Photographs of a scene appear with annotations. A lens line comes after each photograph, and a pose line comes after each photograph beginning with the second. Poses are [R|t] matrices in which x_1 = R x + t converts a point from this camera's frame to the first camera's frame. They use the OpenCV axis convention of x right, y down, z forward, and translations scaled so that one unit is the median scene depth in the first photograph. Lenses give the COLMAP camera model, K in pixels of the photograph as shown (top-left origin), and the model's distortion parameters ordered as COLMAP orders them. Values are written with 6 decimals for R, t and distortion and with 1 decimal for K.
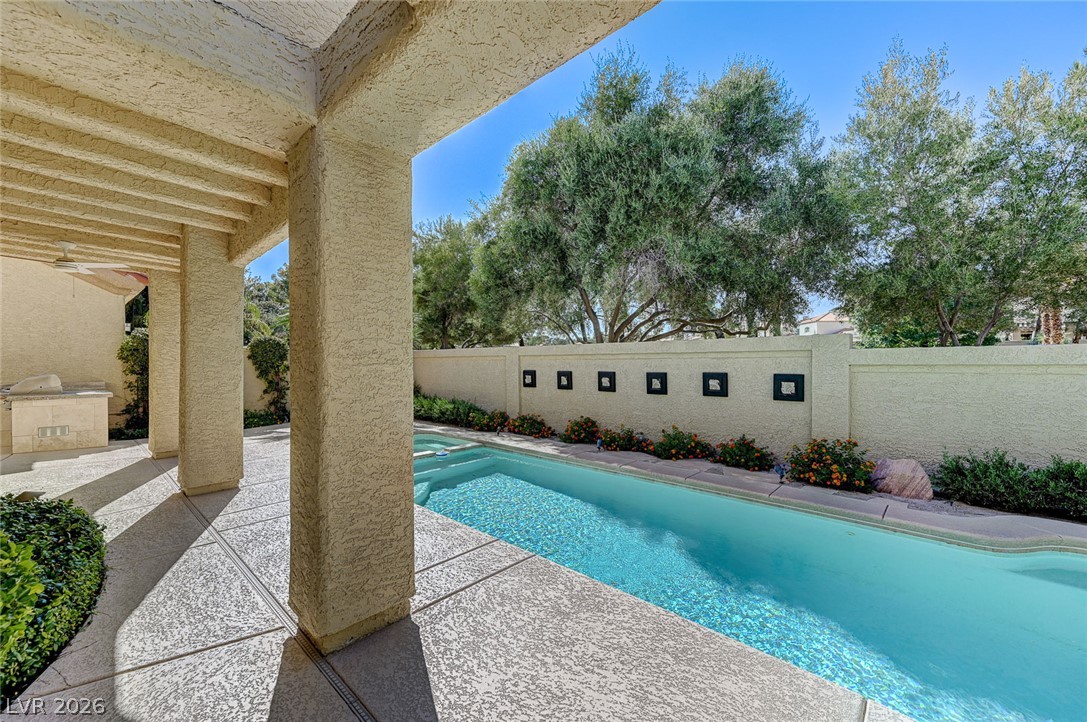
lens RADIAL K [[427.4, 0, 543.6], [0, 427.4, 357.7], [0, 0, 1]] dist [0.022080, 0.000343]
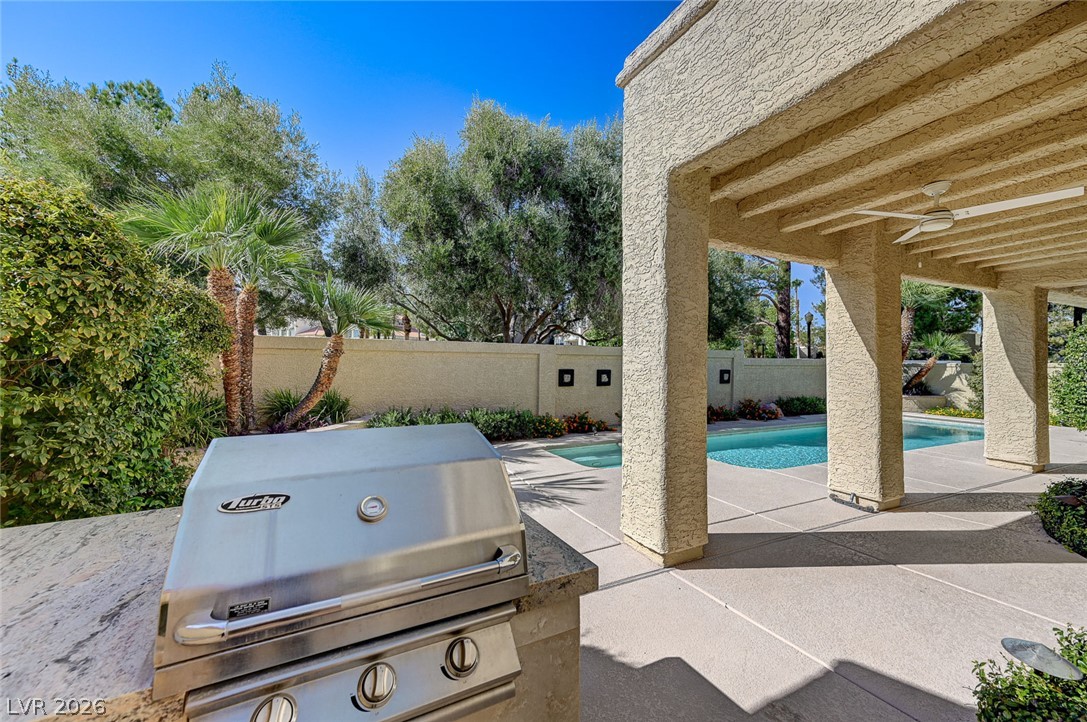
lens RADIAL K [[433.1, 0, 541.0], [0, 433.1, 356.3], [0, 0, 1]] dist [0.022528, 0.000101]
pose [[0.355551, 0.010163, 0.934602, -1.180440], [-0.027319, 0.999627, -0.000477, 0.000964], [-0.934258, -0.025363, 0.355696, 0.814349]]
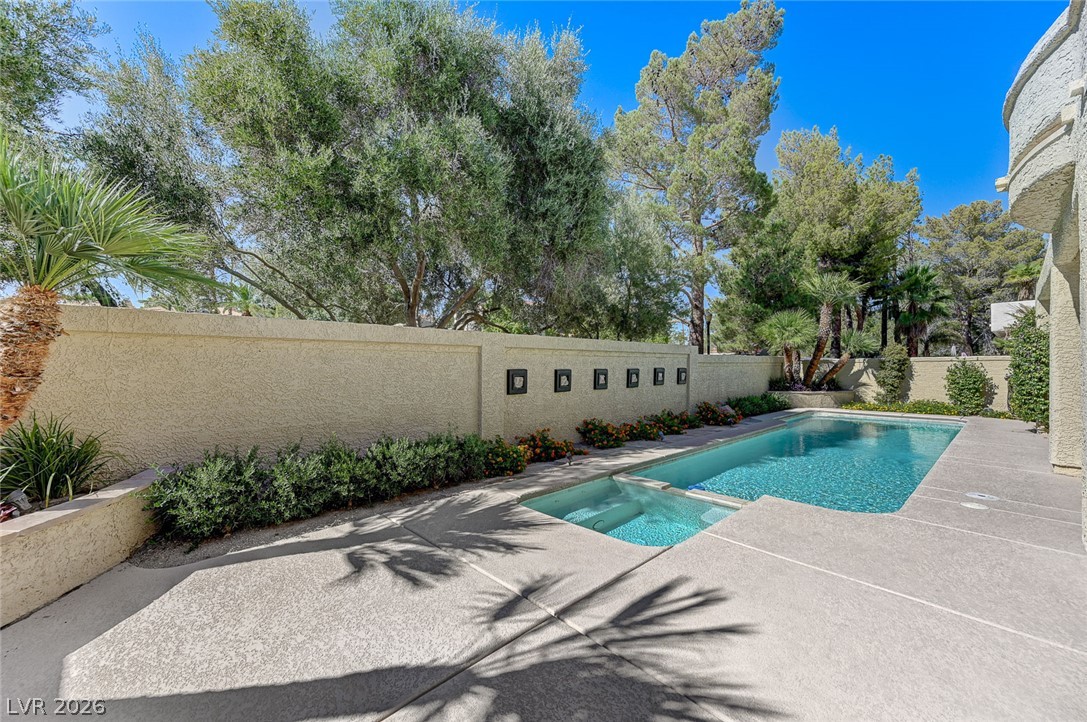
lens RADIAL K [[431.1, 0, 542.9], [0, 431.1, 374.9], [0, 0, 1]] dist [0.014232, -0.000206]
pose [[0.073017, -0.024801, 0.997022, -0.849379], [-0.016729, 0.999520, 0.026088, 0.022550], [-0.997190, -0.018584, 0.072567, 1.064427]]
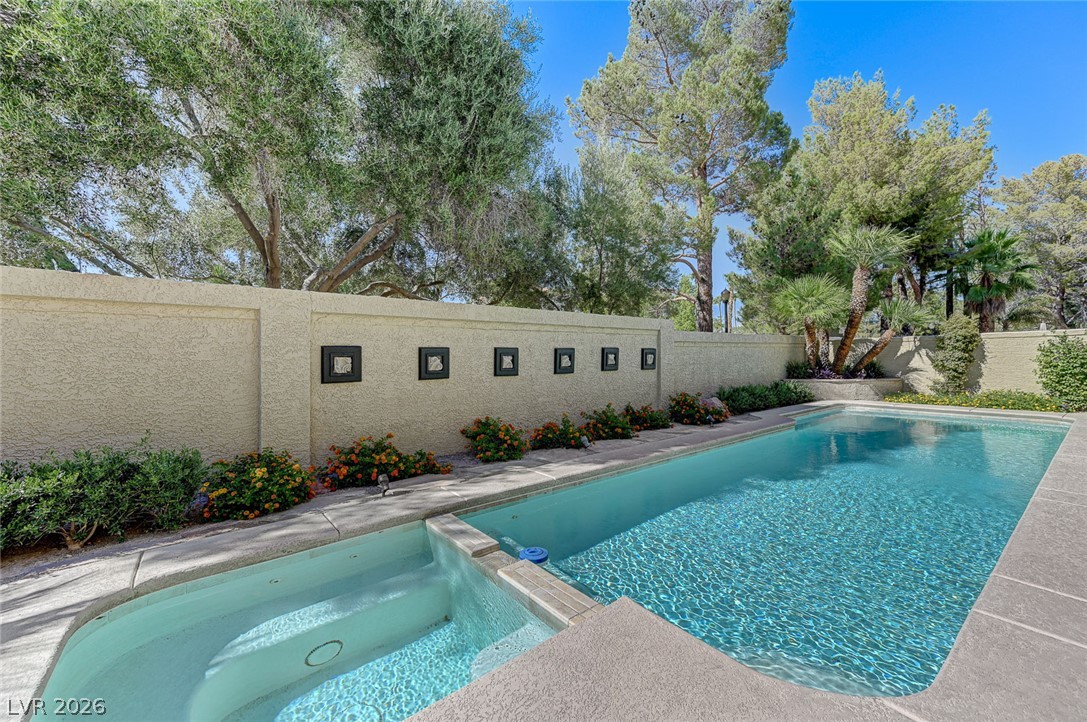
lens RADIAL K [[427.4, 0, 543.6], [0, 427.4, 357.7], [0, 0, 1]] dist [0.022080, 0.000343]
pose [[0.163583, -0.007374, 0.986502, -0.539360], [-0.006405, 0.999943, 0.008537, 0.043002], [-0.986509, -0.007715, 0.163526, 0.827552]]
